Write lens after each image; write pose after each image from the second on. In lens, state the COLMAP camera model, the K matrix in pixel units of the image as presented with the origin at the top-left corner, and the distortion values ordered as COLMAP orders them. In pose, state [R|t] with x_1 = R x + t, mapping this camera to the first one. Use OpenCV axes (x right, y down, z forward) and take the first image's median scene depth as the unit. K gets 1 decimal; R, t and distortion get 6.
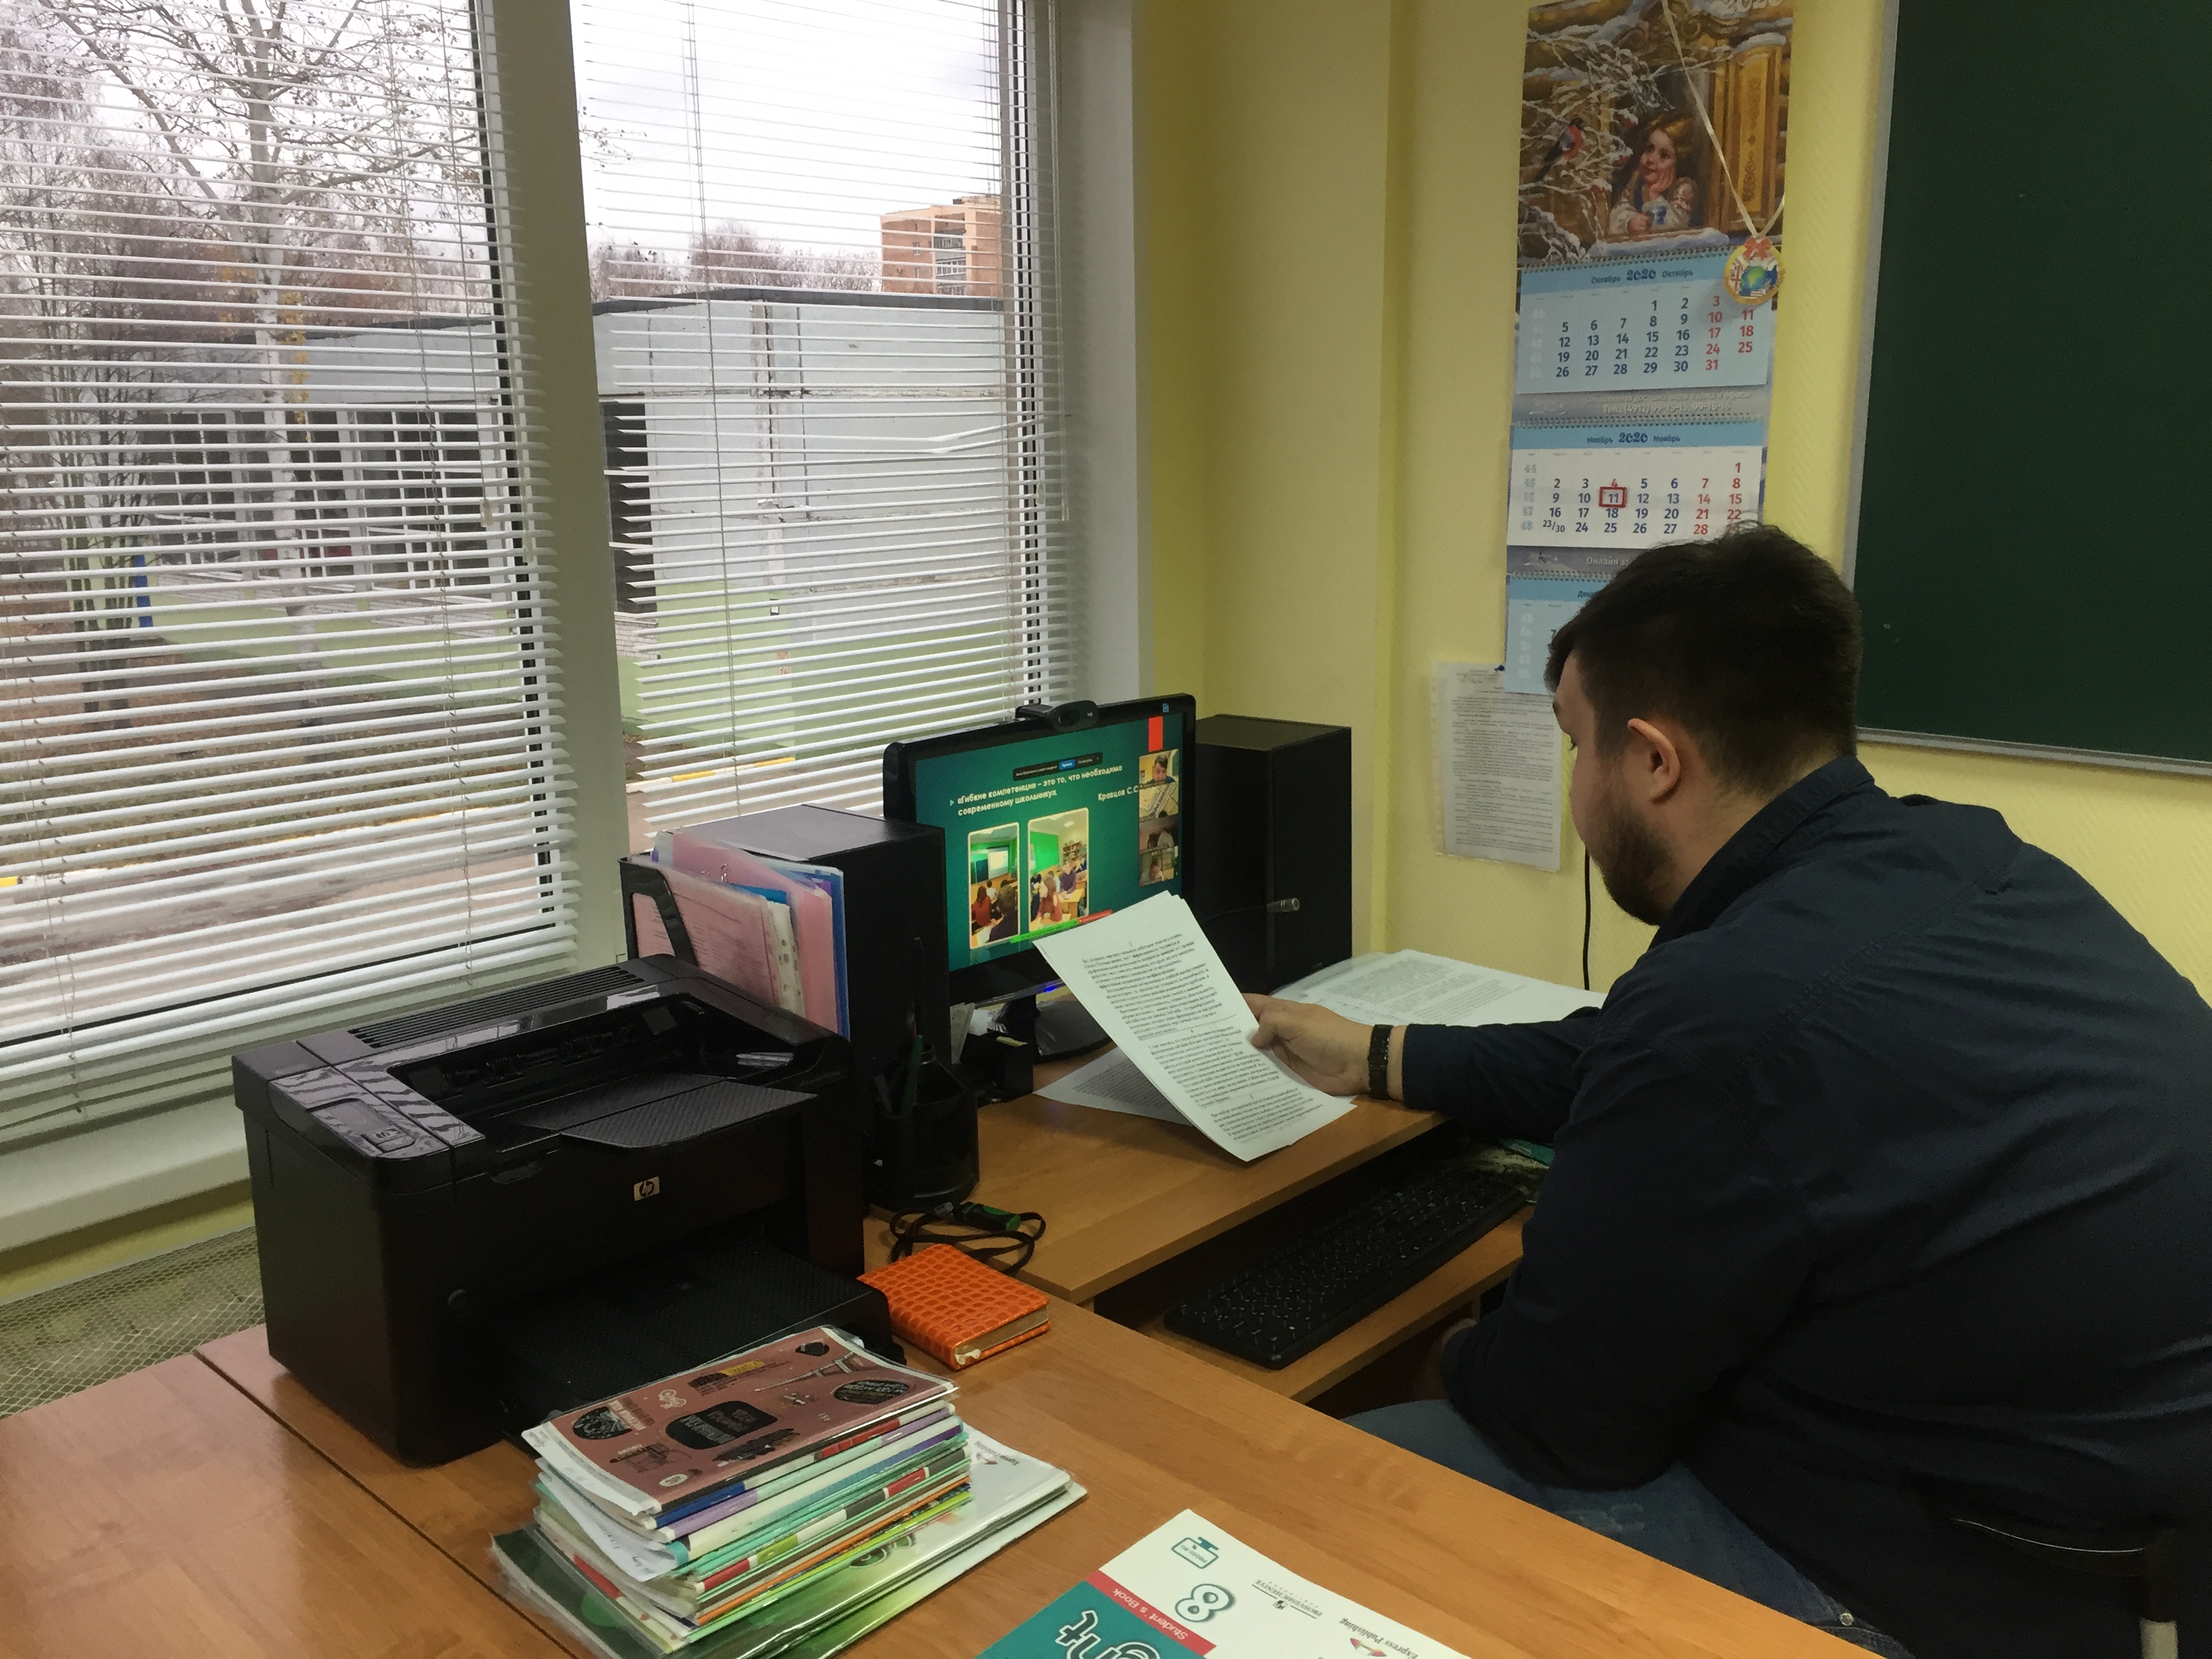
lens RADIAL K [[1907.1, 0, 1097.5], [0, 1907.1, 831.1], [0, 0, 1]] dist [0.068893, -0.075542]
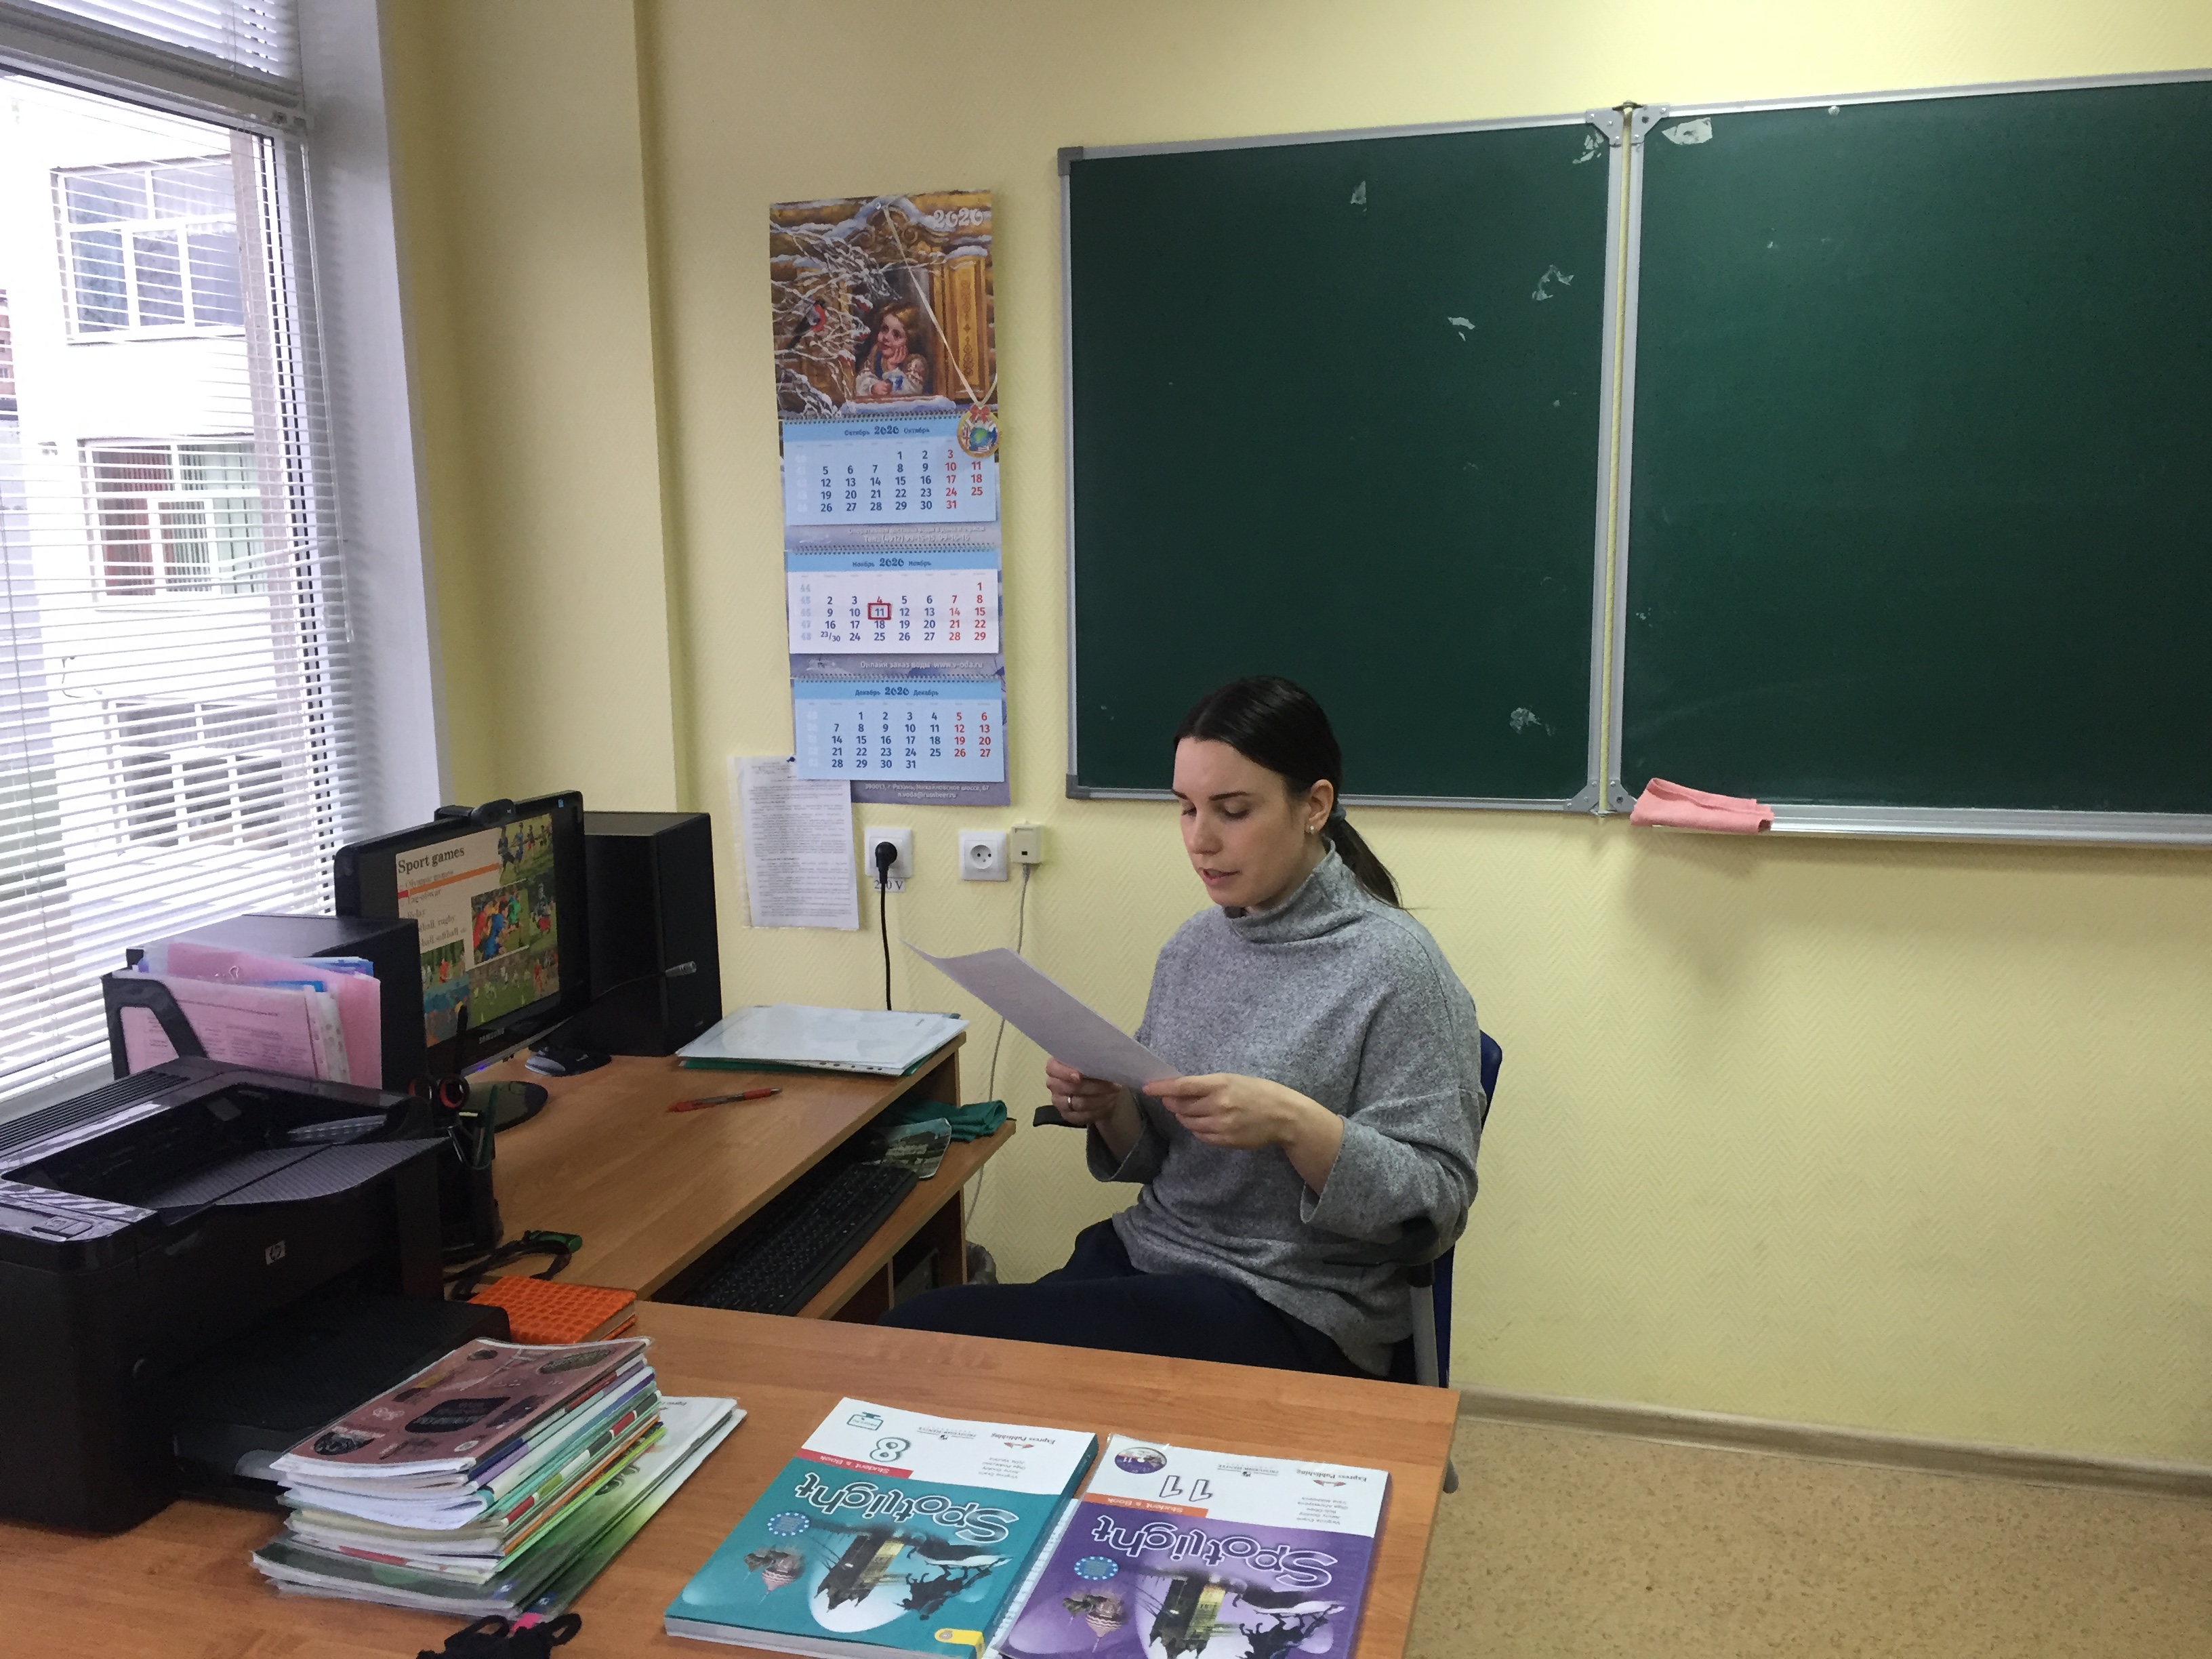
lens RADIAL K [[1907.1, 0, 1107.2], [0, 1907.1, 836.3], [0, 0, 1]] dist [0.068893, -0.075542]
pose [[0.882736, -0.073575, 0.464073, -0.178333], [0.100500, 0.994372, -0.033516, 0.020904], [-0.458995, 0.076226, 0.885163, -0.116529]]
